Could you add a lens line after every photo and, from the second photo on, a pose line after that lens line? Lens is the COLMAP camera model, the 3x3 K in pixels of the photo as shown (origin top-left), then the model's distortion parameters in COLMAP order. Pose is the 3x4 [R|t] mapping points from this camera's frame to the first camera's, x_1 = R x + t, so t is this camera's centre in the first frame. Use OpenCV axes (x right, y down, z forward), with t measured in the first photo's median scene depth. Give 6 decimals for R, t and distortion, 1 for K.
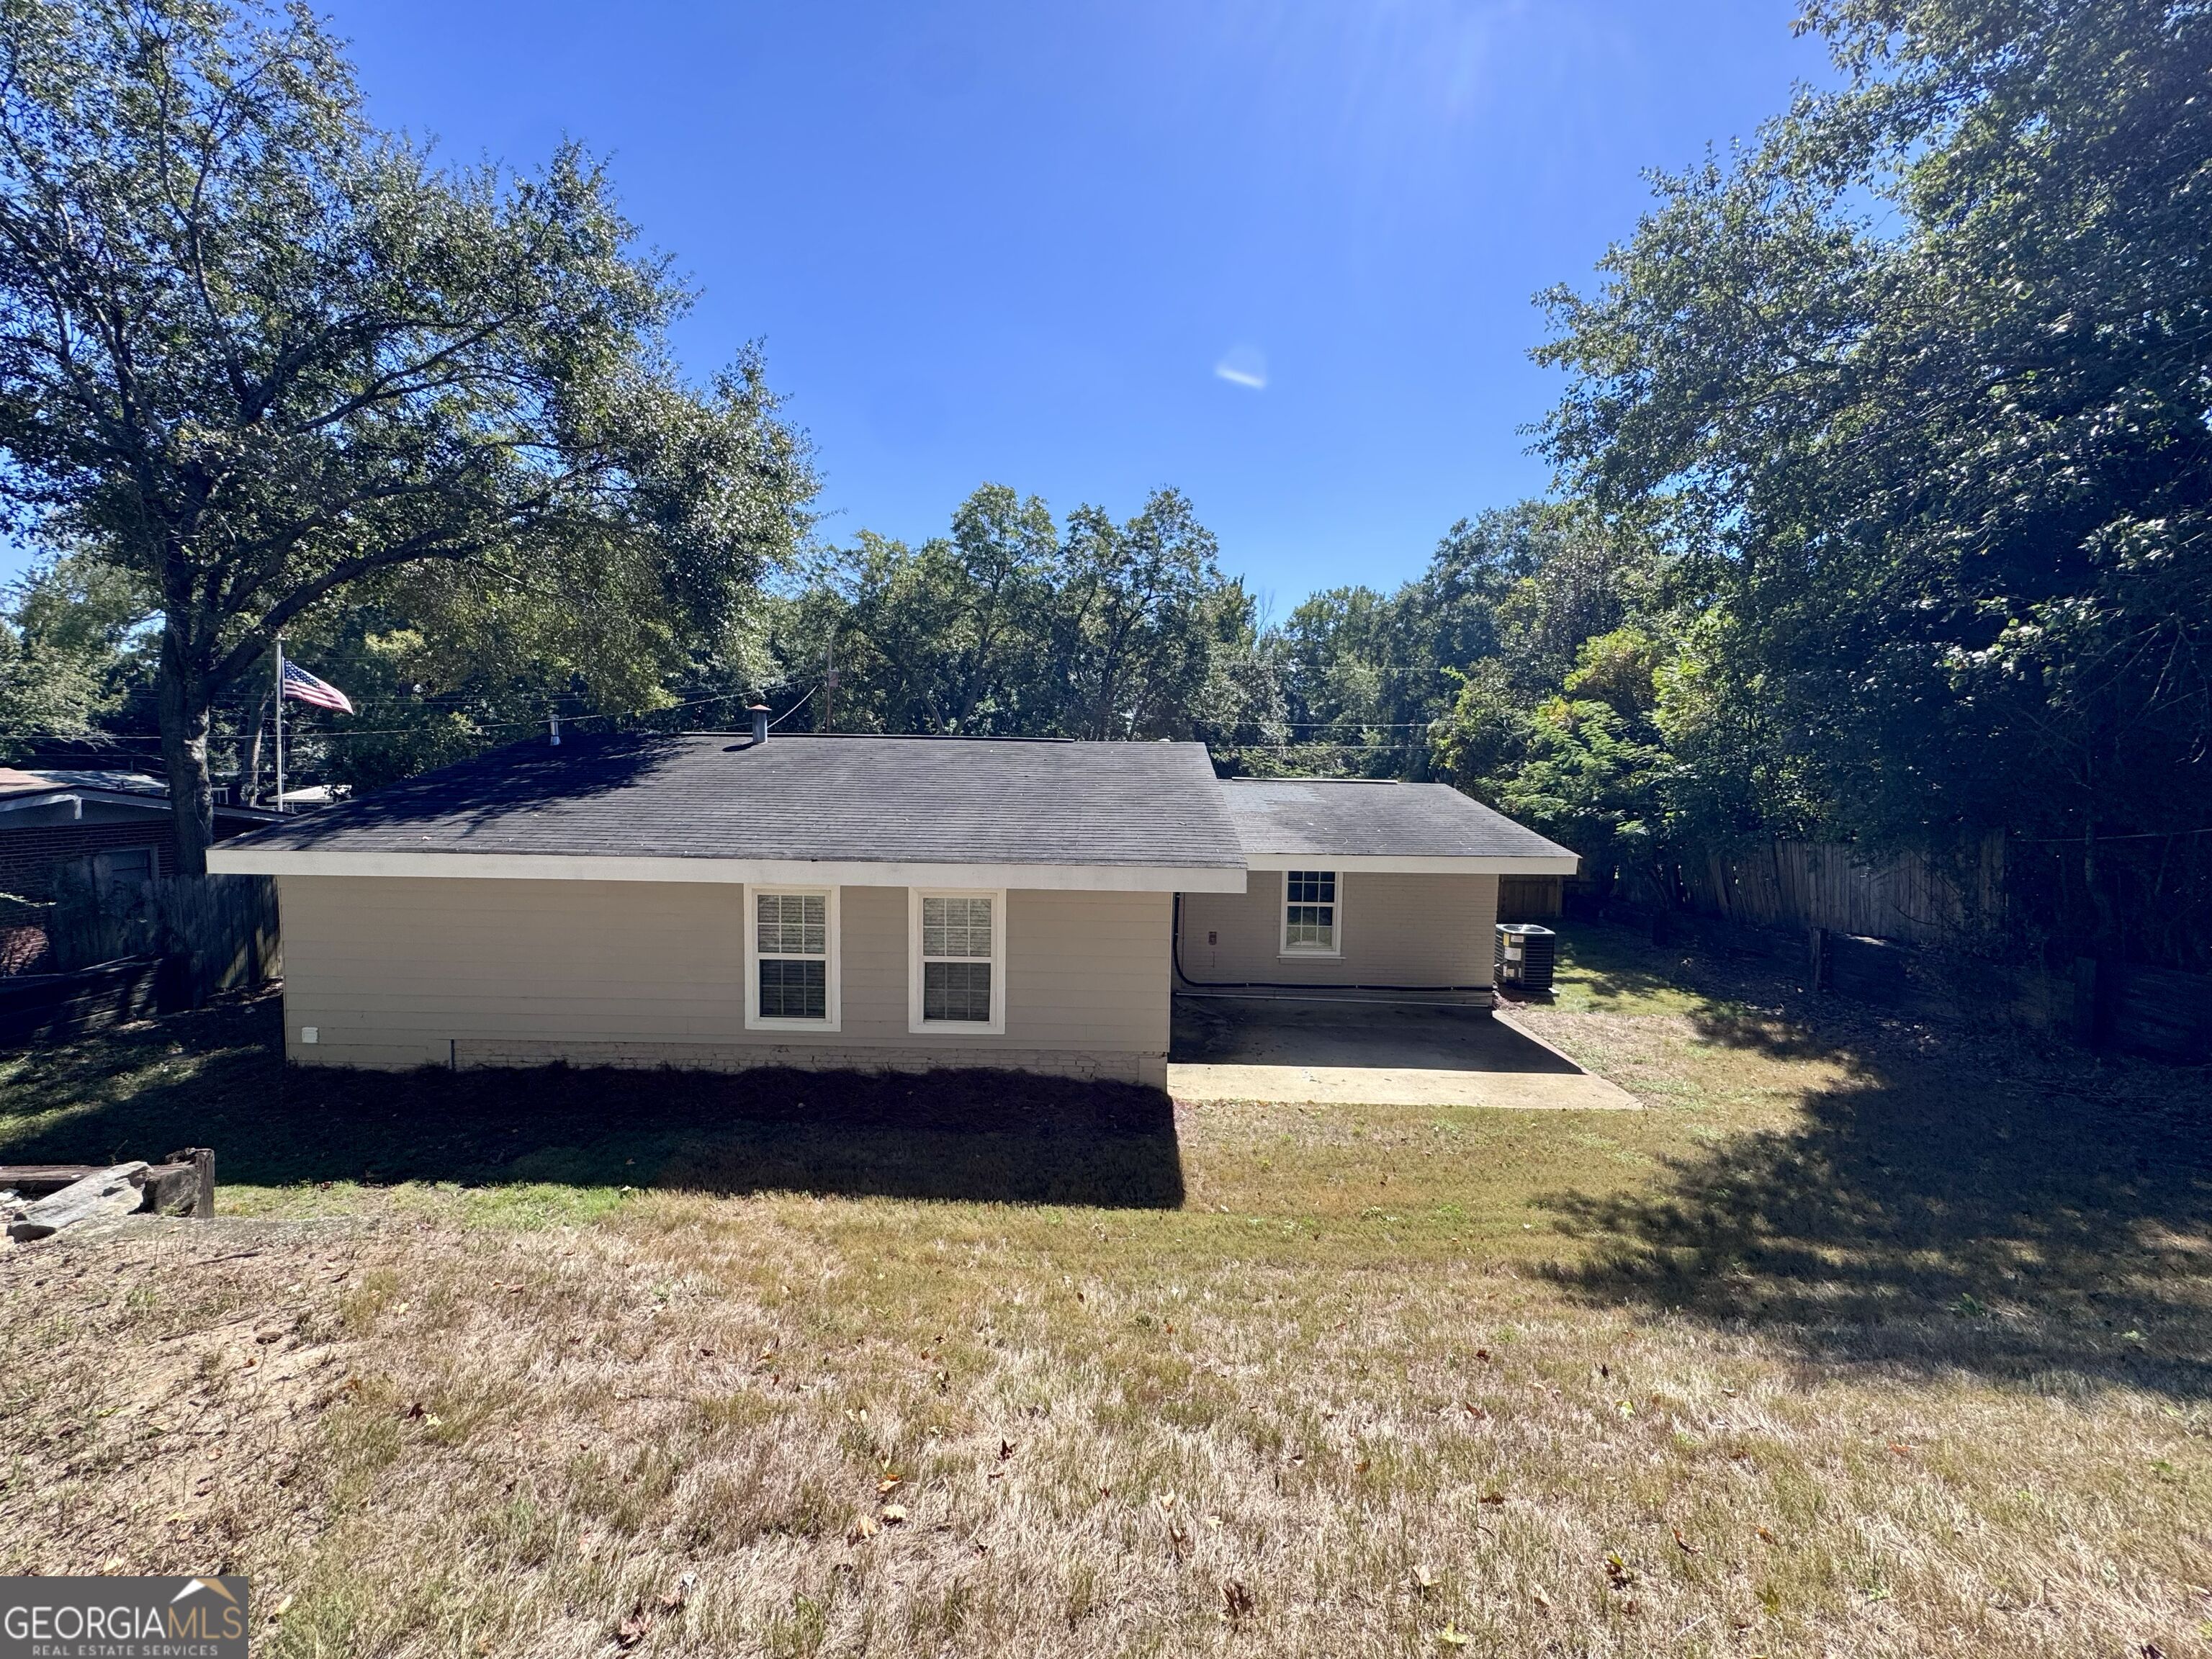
lens RADIAL K [[890.3, 0, 1107.2], [0, 890.3, 816.5], [0, 0, 1]] dist [-0.000383, -0.000085]
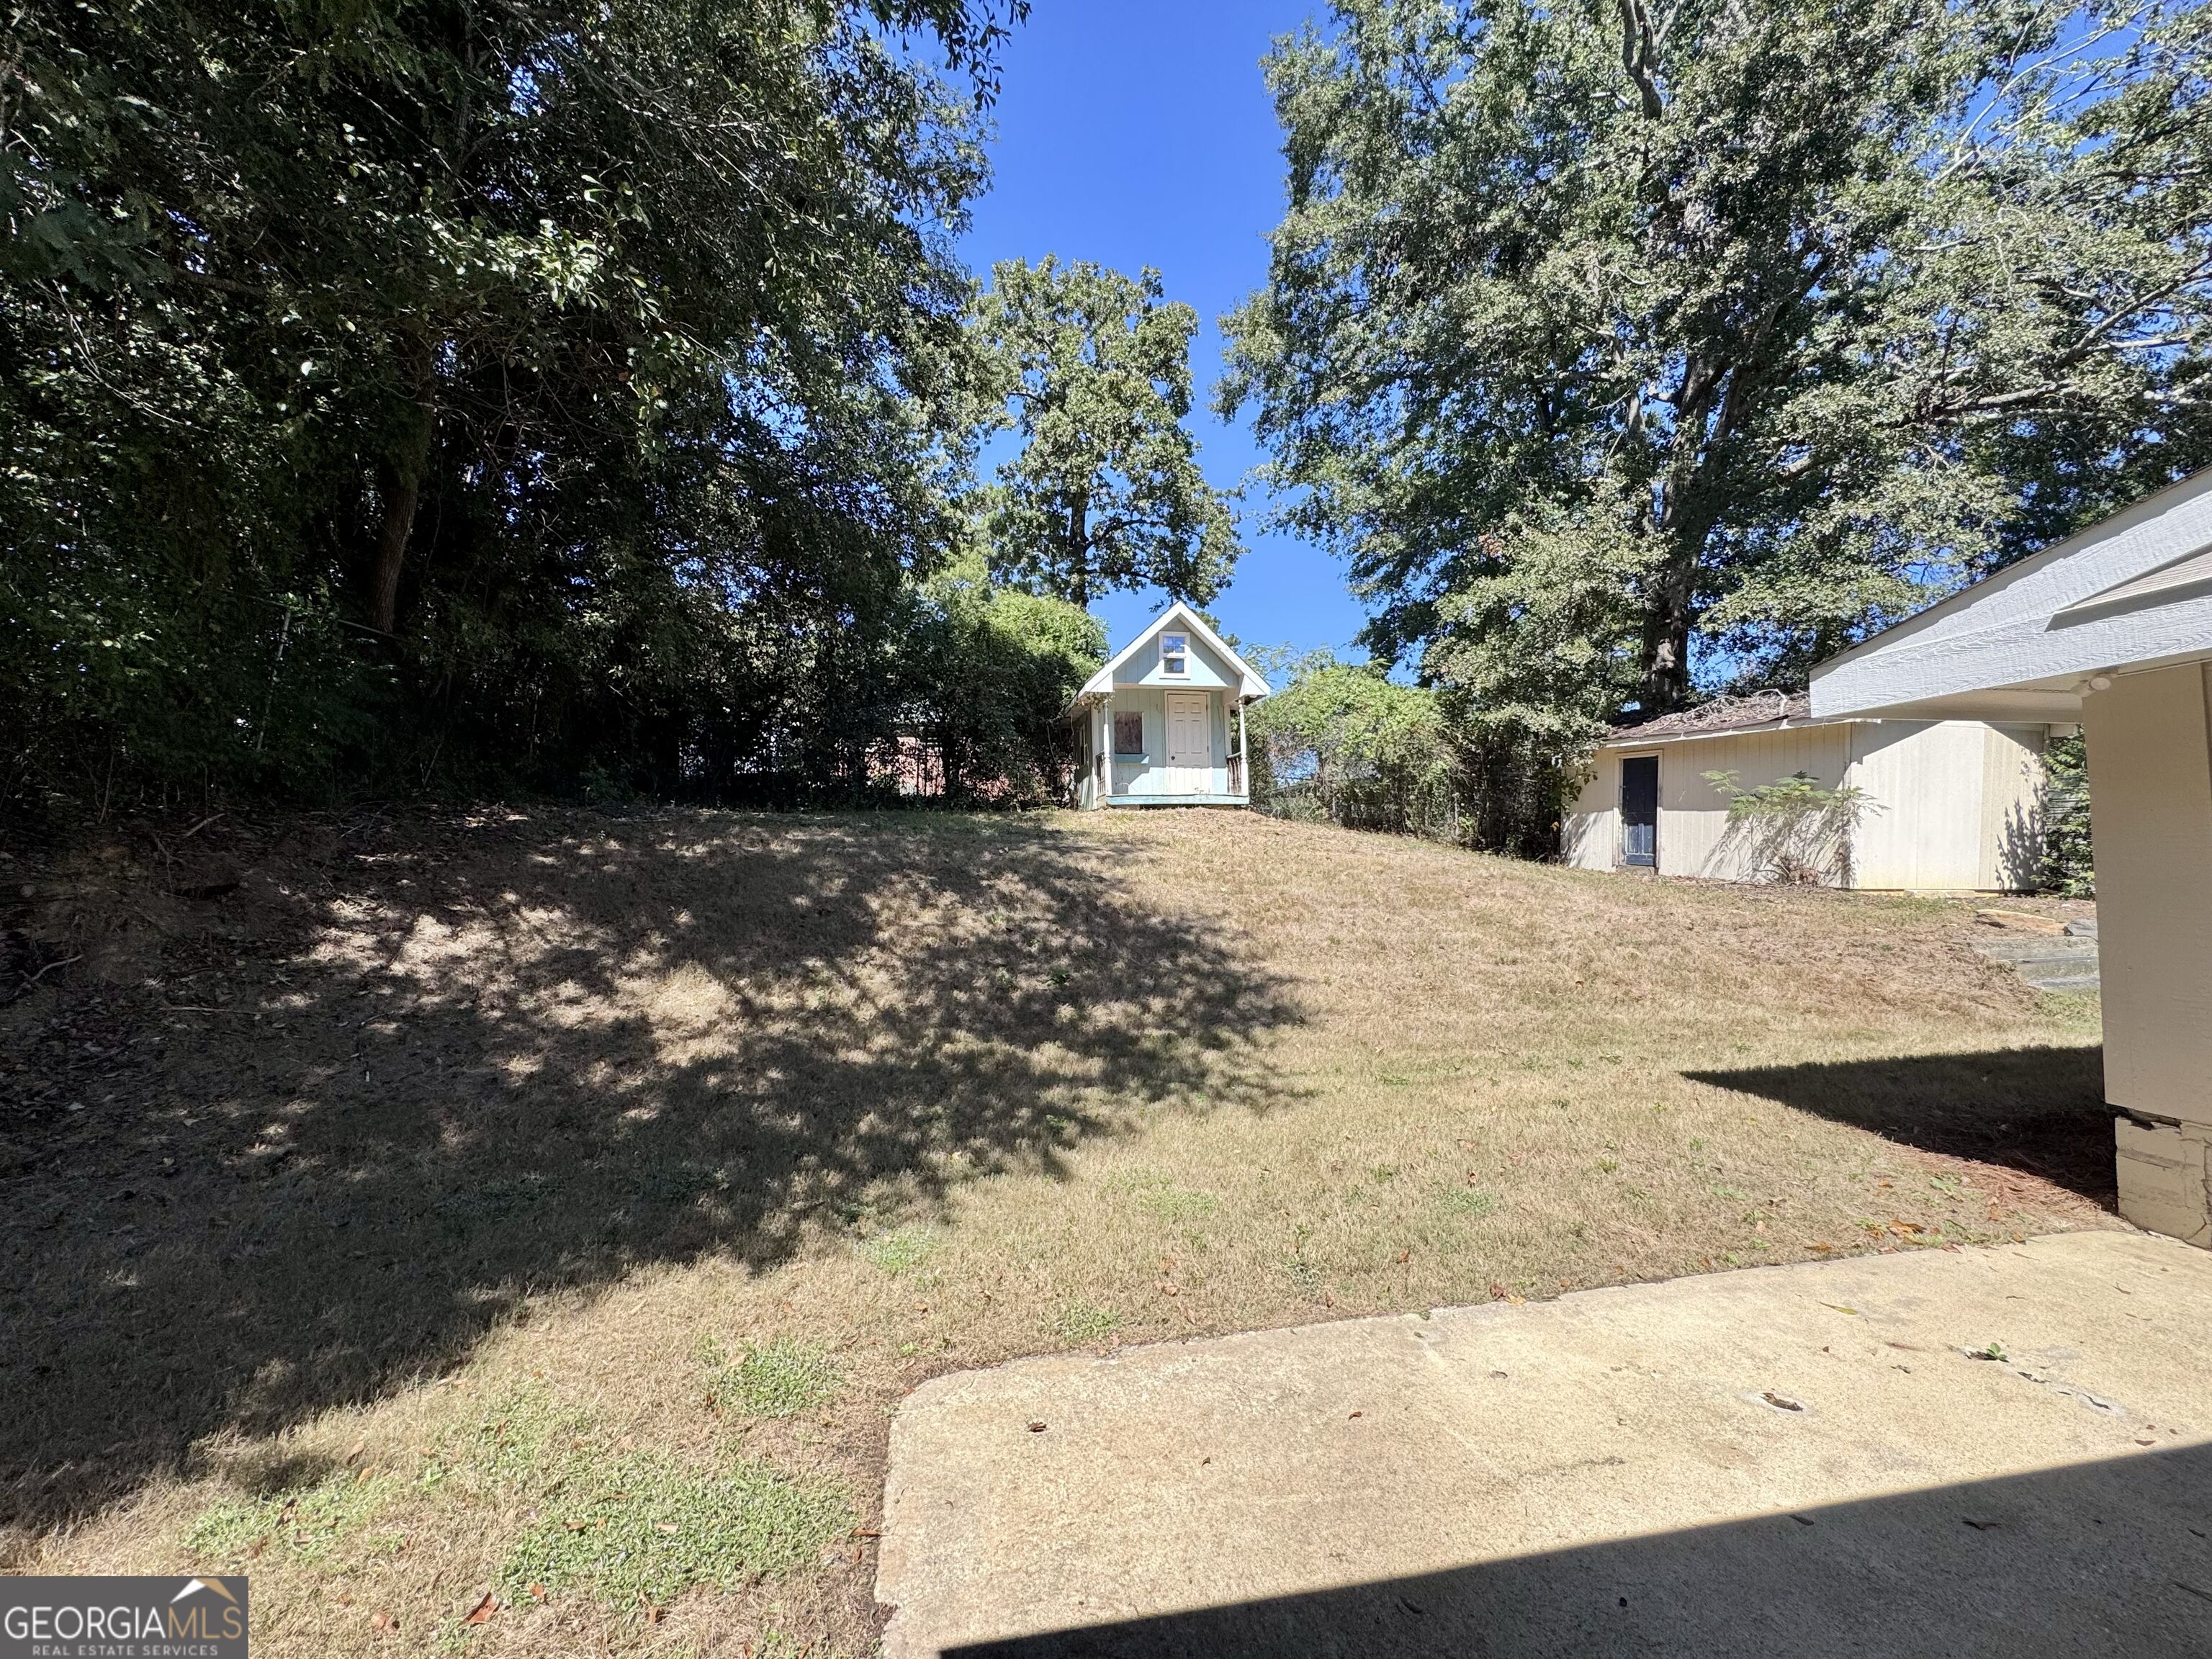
lens RADIAL K [[890.3, 0, 1107.2], [0, 890.3, 816.5], [0, 0, 1]] dist [-0.000383, -0.000085]
pose [[-0.985424, -0.019081, -0.169045, 0.565649], [-0.018995, 0.999817, -0.002124, 0.130976], [0.169054, 0.001118, -0.985606, 1.234888]]
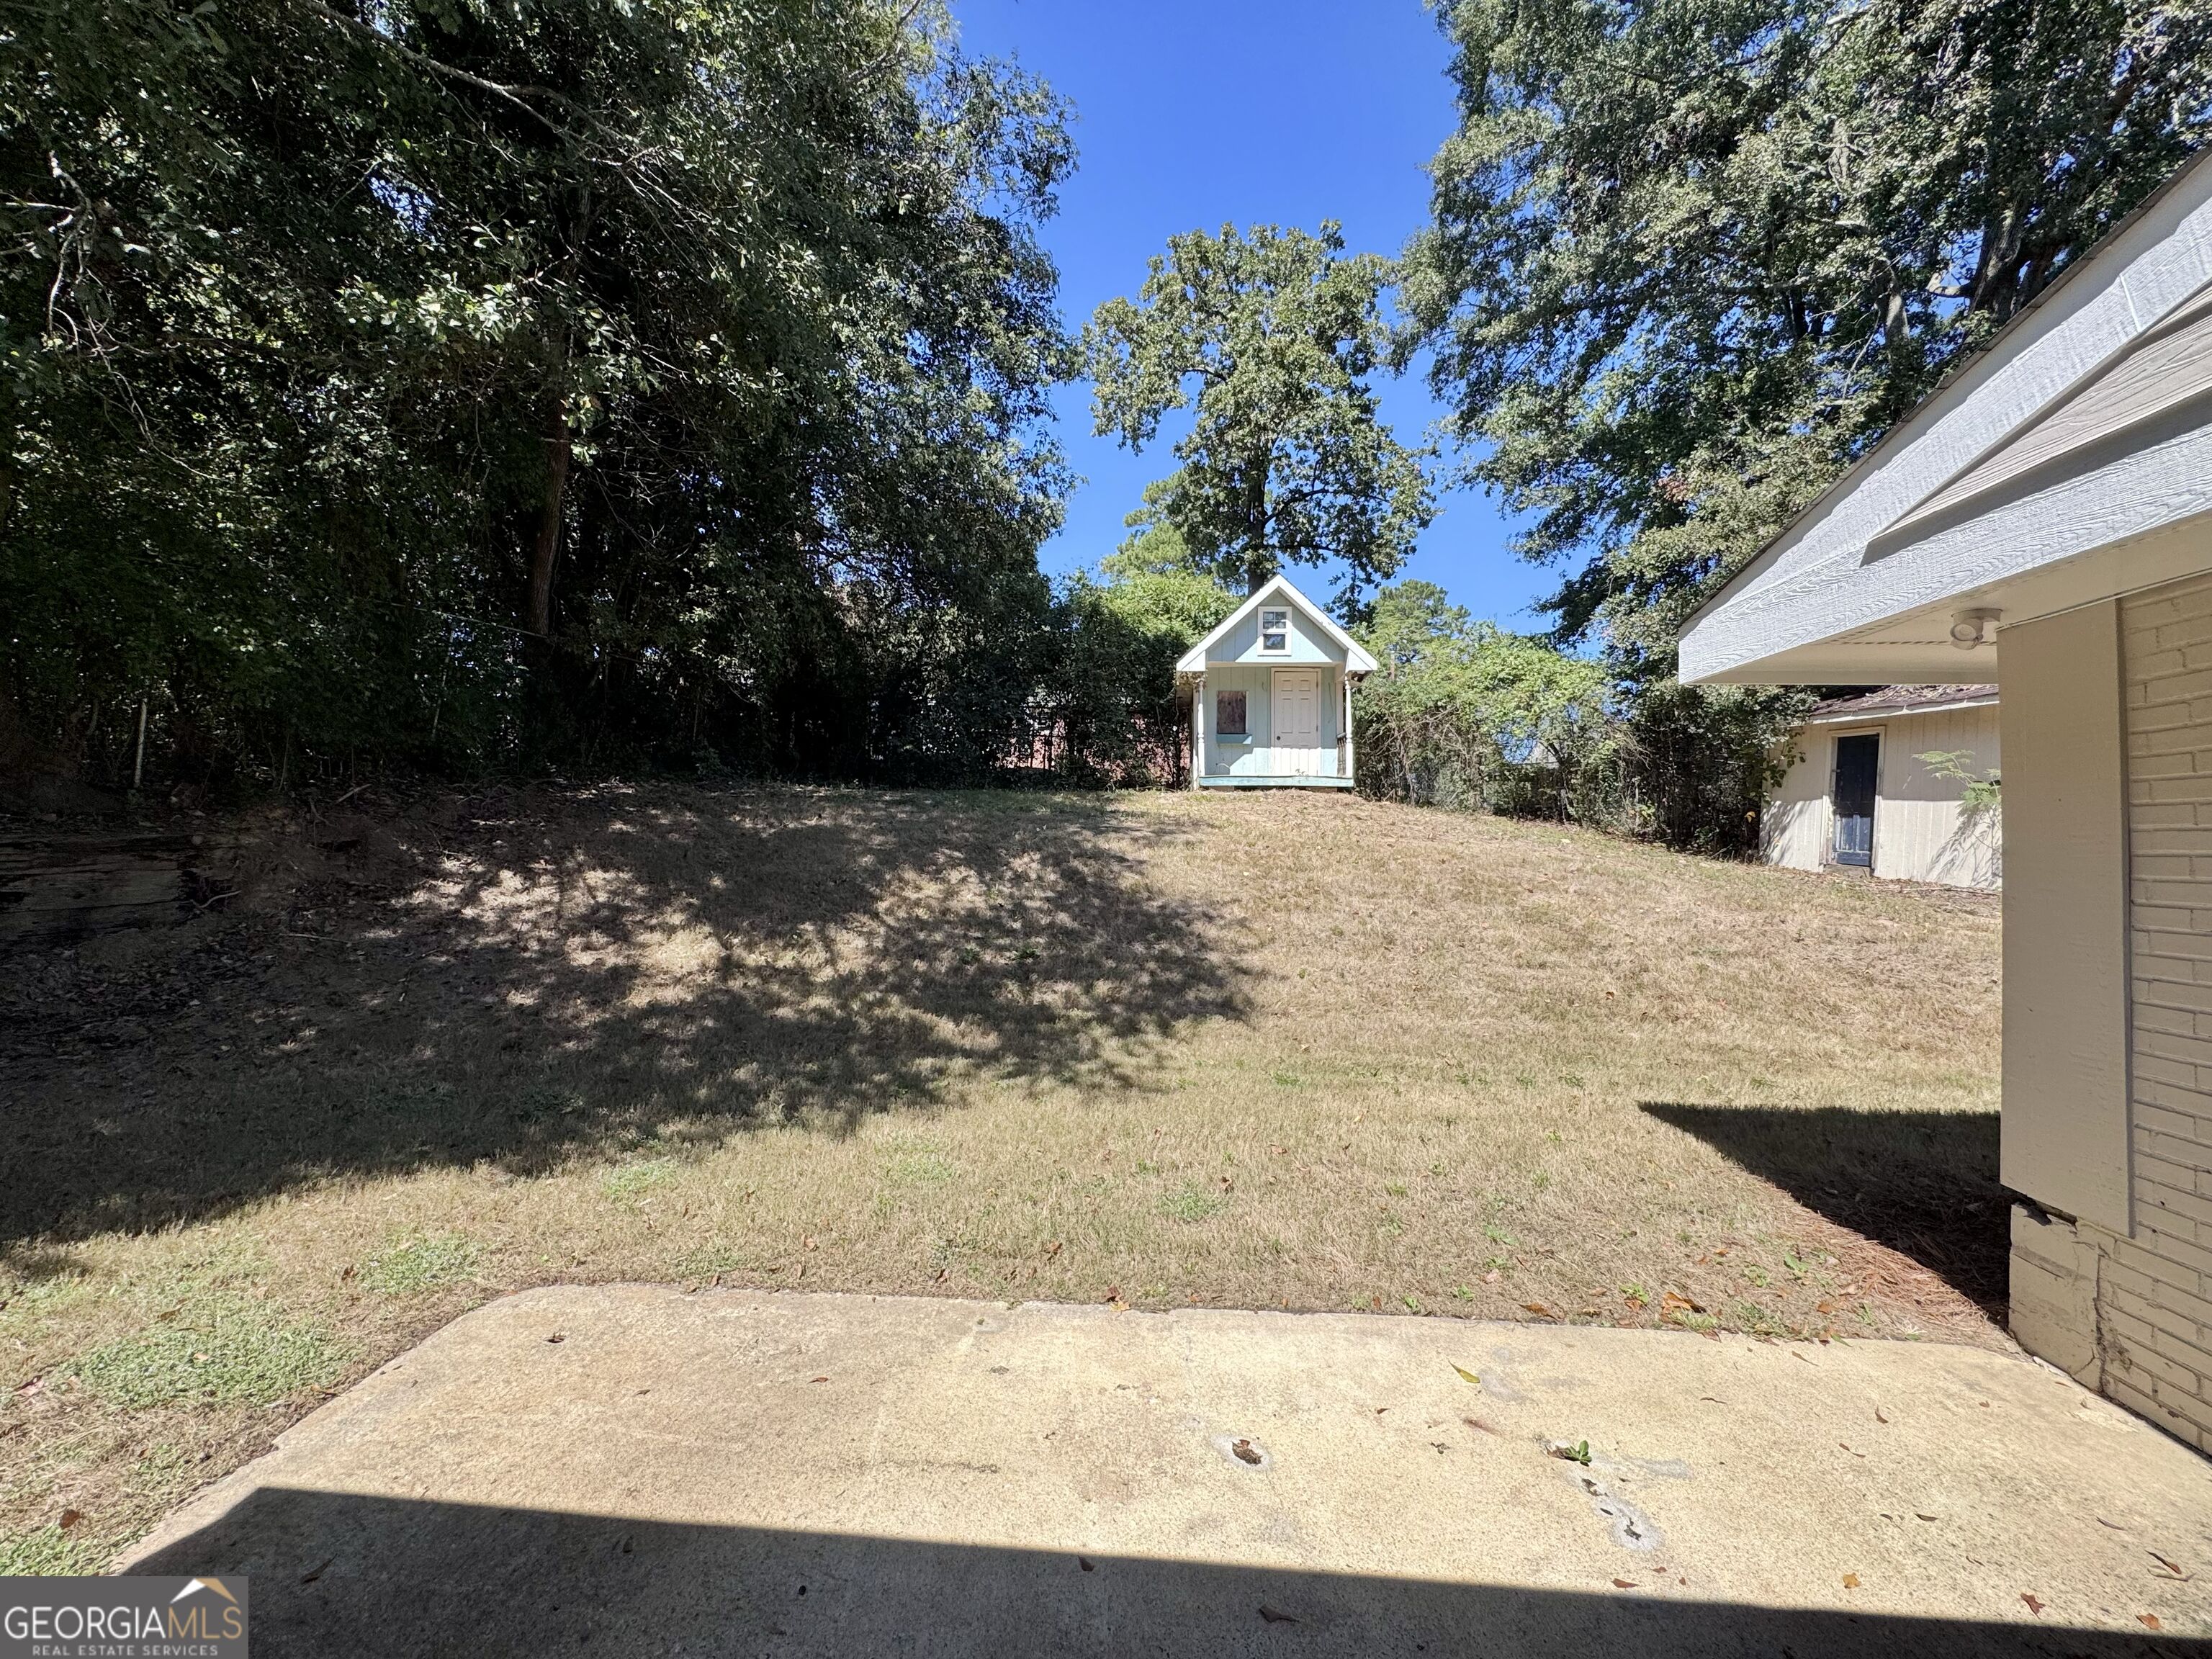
lens RADIAL K [[888.3, 0, 1102.0], [0, 888.3, 823.1], [0, 0, 1]] dist [-0.001908, -0.000295]
pose [[-0.995721, -0.034984, 0.085529, 0.347256], [-0.032290, 0.998944, 0.032673, 0.126614], [-0.086581, 0.029771, -0.995800, 1.242182]]
